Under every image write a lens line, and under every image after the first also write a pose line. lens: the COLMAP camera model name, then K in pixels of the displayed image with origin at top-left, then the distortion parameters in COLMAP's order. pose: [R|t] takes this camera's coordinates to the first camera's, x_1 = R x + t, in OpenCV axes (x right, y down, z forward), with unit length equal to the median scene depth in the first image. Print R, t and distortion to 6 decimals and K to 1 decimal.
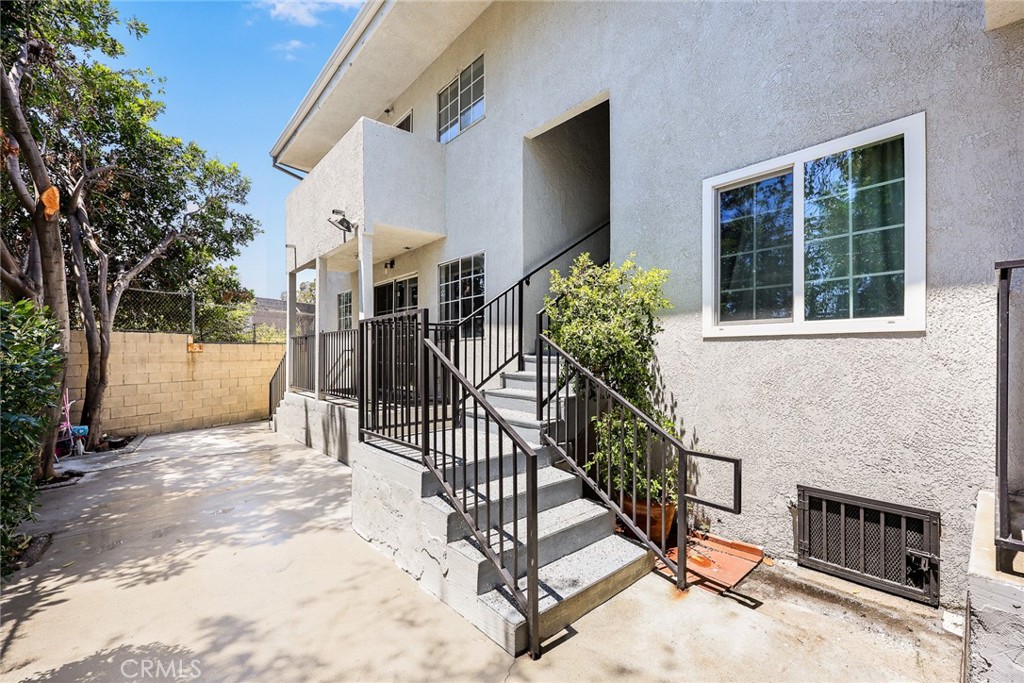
lens RADIAL K [[432.8, 0, 515.4], [0, 432.8, 350.8], [0, 0, 1]] dist [0.006795, -0.000027]
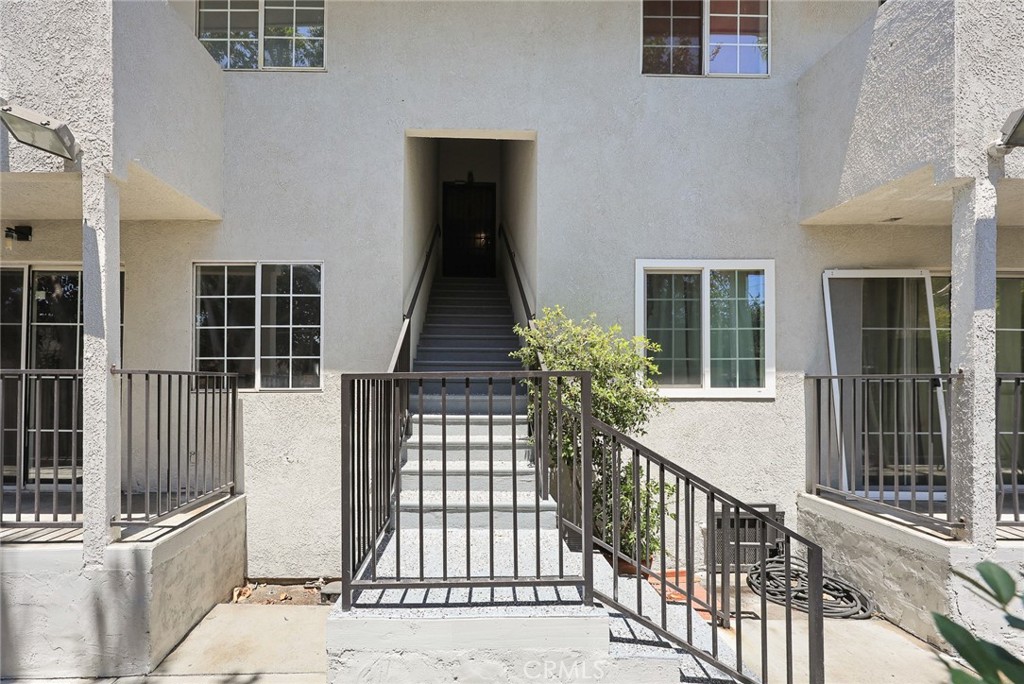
lens RADIAL K [[432.8, 0, 475.9], [0, 432.8, 381.3], [0, 0, 1]] dist [0.006795, -0.000027]
pose [[0.646818, 0.013812, 0.762519, -0.832220], [-0.007119, 0.999902, -0.012073, -0.068615], [-0.762611, 0.002381, 0.646853, 0.701006]]
